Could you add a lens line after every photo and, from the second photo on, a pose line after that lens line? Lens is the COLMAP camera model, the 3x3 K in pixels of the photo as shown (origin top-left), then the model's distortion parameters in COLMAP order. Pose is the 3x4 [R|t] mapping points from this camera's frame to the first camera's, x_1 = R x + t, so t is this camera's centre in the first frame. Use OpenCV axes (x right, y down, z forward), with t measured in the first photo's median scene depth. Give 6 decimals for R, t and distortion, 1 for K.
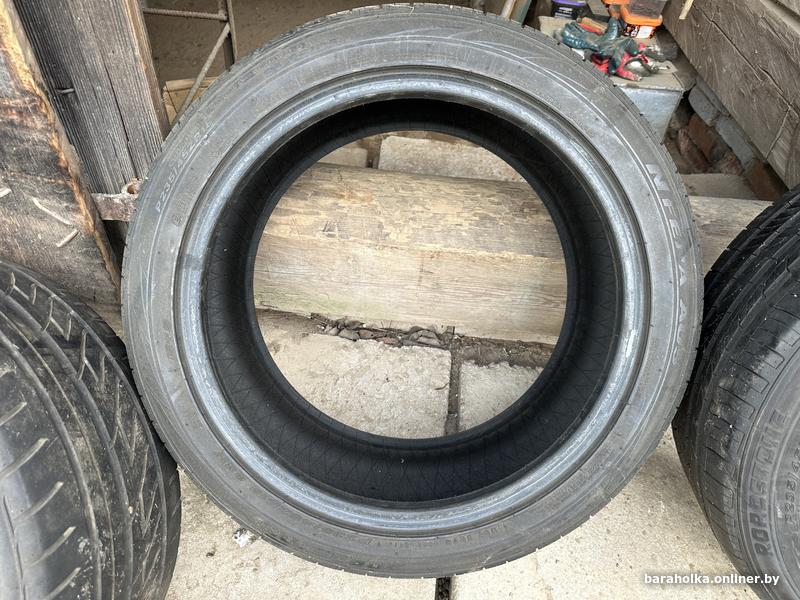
lens RADIAL K [[554.3, 0, 405.2], [0, 554.3, 303.6], [0, 0, 1]] dist [0.029850, -0.009658]
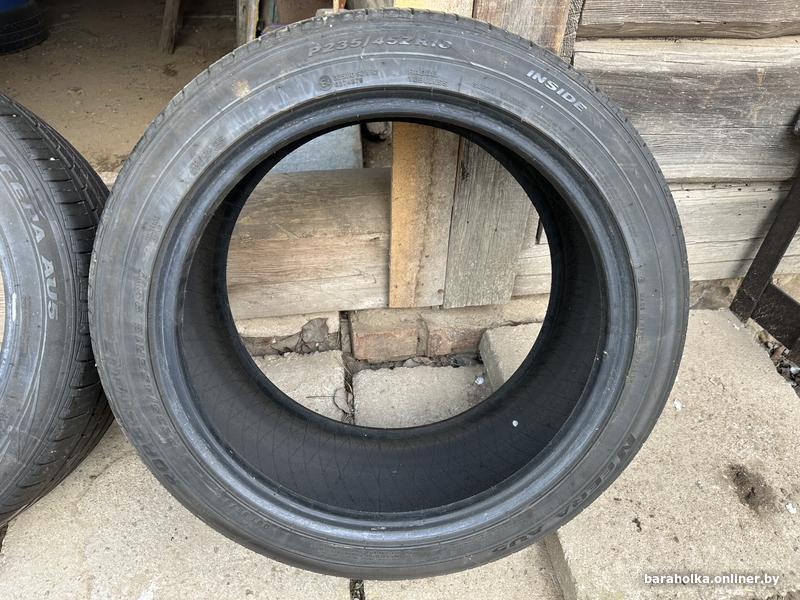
lens RADIAL K [[554.3, 0, 375.8], [0, 554.3, 304.5], [0, 0, 1]] dist [0.029850, -0.009658]
pose [[0.979225, -0.176351, 0.100091, 0.690431], [0.184256, 0.979927, -0.076105, 0.194064], [-0.084661, 0.092967, 0.992063, -0.060249]]
